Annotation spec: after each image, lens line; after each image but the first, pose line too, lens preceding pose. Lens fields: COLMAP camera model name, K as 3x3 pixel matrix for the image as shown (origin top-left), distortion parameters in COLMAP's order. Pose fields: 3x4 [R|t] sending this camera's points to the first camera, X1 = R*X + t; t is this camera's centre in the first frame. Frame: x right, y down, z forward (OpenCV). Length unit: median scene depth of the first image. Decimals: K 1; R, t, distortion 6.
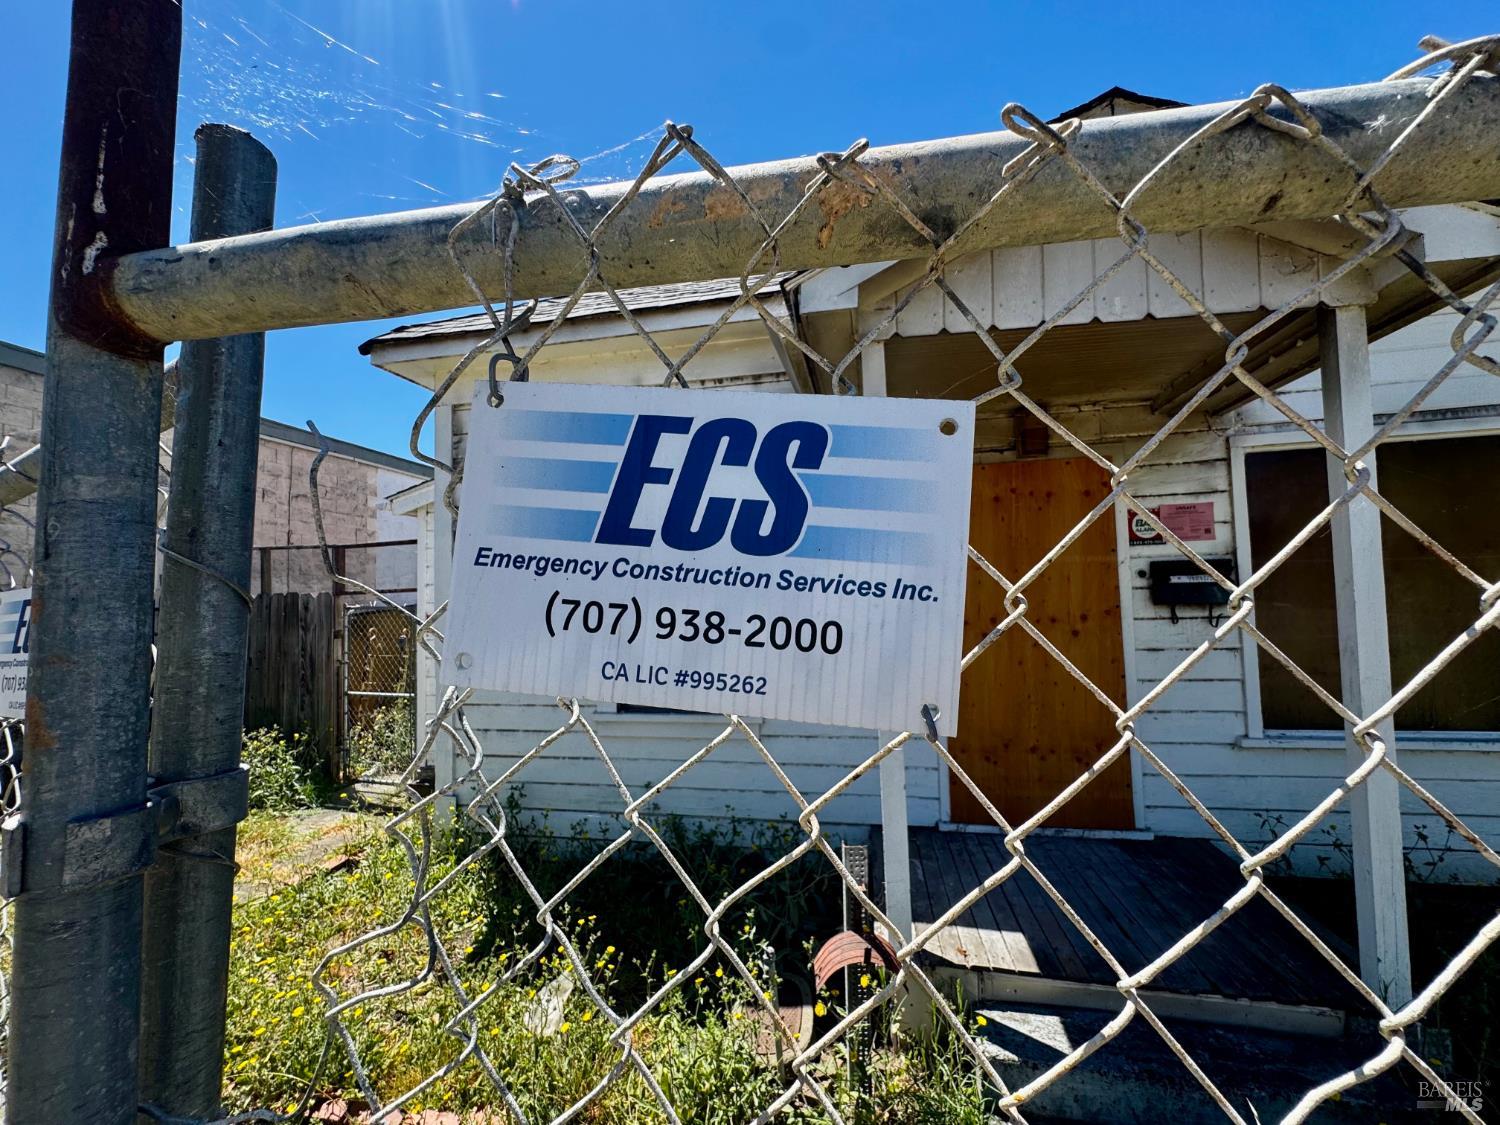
lens RADIAL K [[601.3, 0, 750.0], [0, 601.3, 562.5], [0, 0, 1]] dist [0.000255, 0.000013]
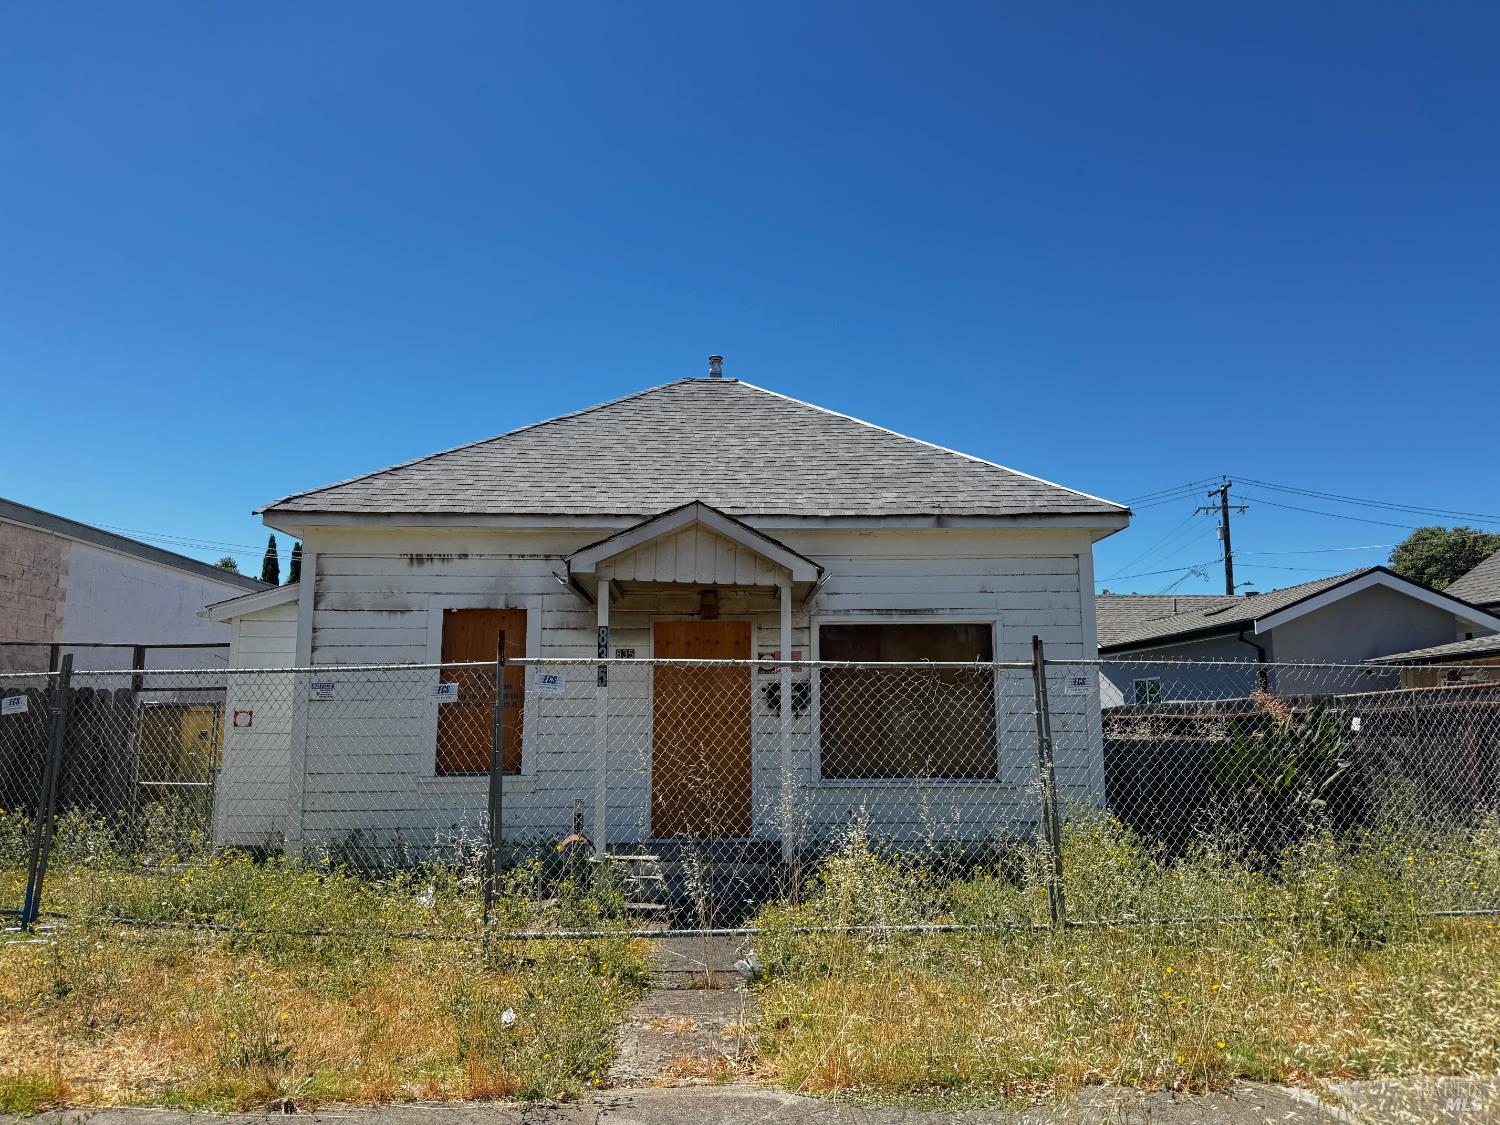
lens RADIAL K [[984.5, 0, 750.0], [0, 984.5, 562.5], [0, 0, 1]] dist [0.081056, -0.084336]
pose [[0.970332, 0.062001, 0.233693, -0.049640], [-0.037488, 0.993453, -0.107915, -0.022432], [-0.238854, 0.095953, 0.966303, -1.038626]]
